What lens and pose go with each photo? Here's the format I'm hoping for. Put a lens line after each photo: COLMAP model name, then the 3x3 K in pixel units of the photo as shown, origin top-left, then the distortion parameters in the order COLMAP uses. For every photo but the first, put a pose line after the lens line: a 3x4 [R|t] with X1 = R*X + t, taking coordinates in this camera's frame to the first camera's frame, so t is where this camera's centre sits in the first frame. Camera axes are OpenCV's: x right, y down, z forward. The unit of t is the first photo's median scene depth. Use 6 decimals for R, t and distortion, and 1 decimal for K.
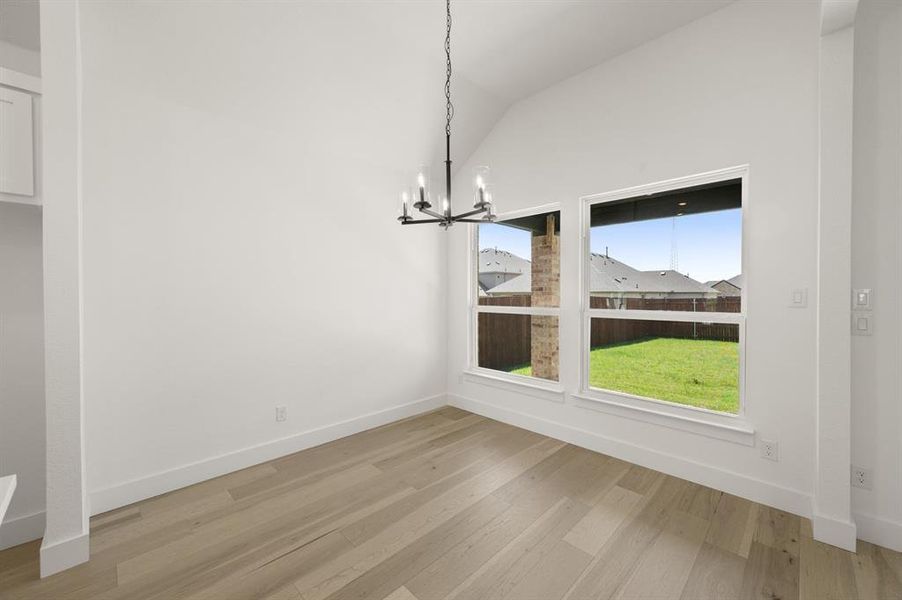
lens RADIAL K [[358.2, 0, 451.7], [0, 358.2, 296.9], [0, 0, 1]] dist [0.001748, 0.000380]
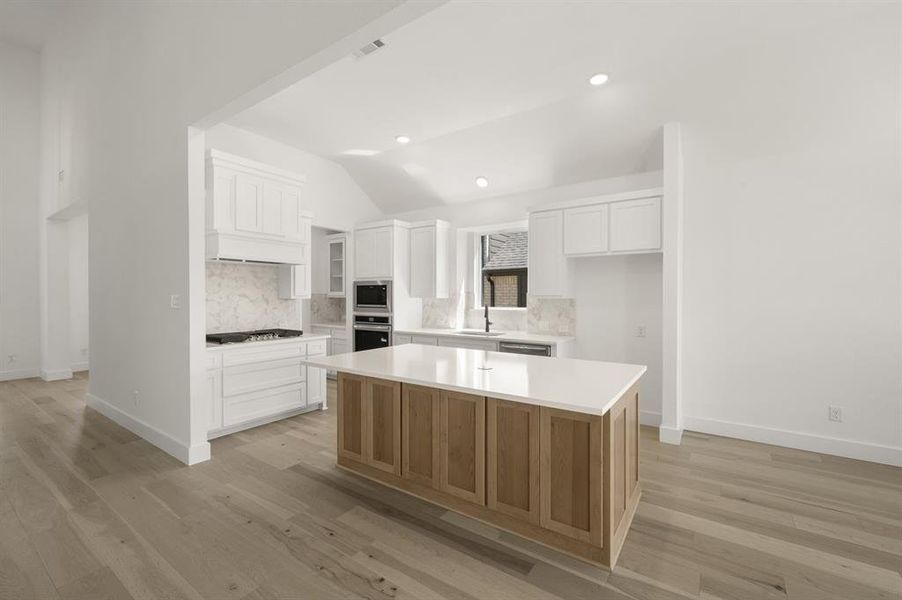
lens RADIAL K [[387.6, 0, 450.7], [0, 387.6, 299.0], [0, 0, 1]] dist [0.008280, 0.000157]
pose [[0.174655, 0.010095, -0.984578, 0.586313], [-0.009632, 0.999917, 0.008544, -0.009919], [0.984583, 0.007991, 0.174738, -0.396104]]
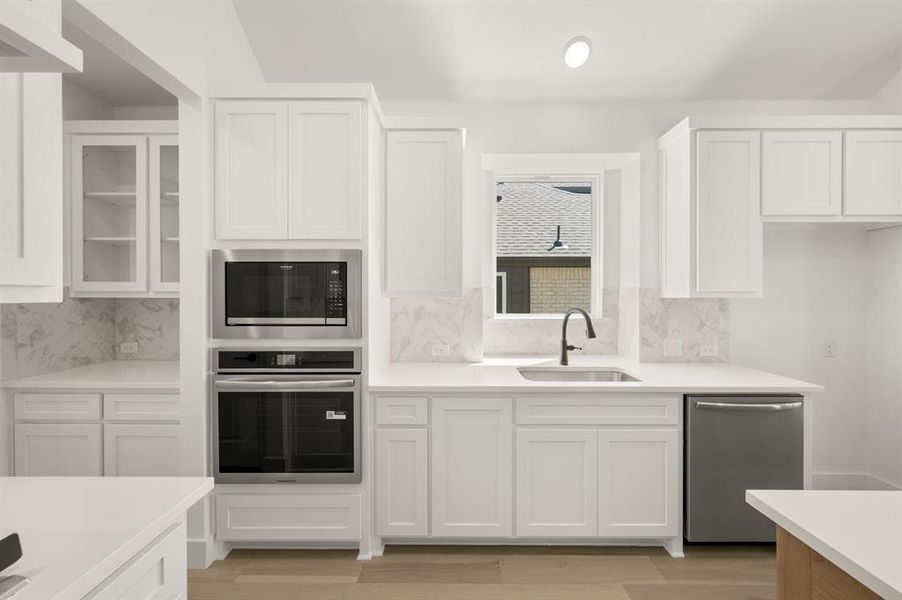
lens RADIAL K [[358.2, 0, 451.7], [0, 358.2, 296.9], [0, 0, 1]] dist [0.001748, 0.000380]
pose [[0.704311, 0.004384, -0.709878, -1.153982], [-0.007702, 0.999969, -0.001467, 0.005409], [0.709850, 0.006501, 0.704323, -0.771760]]
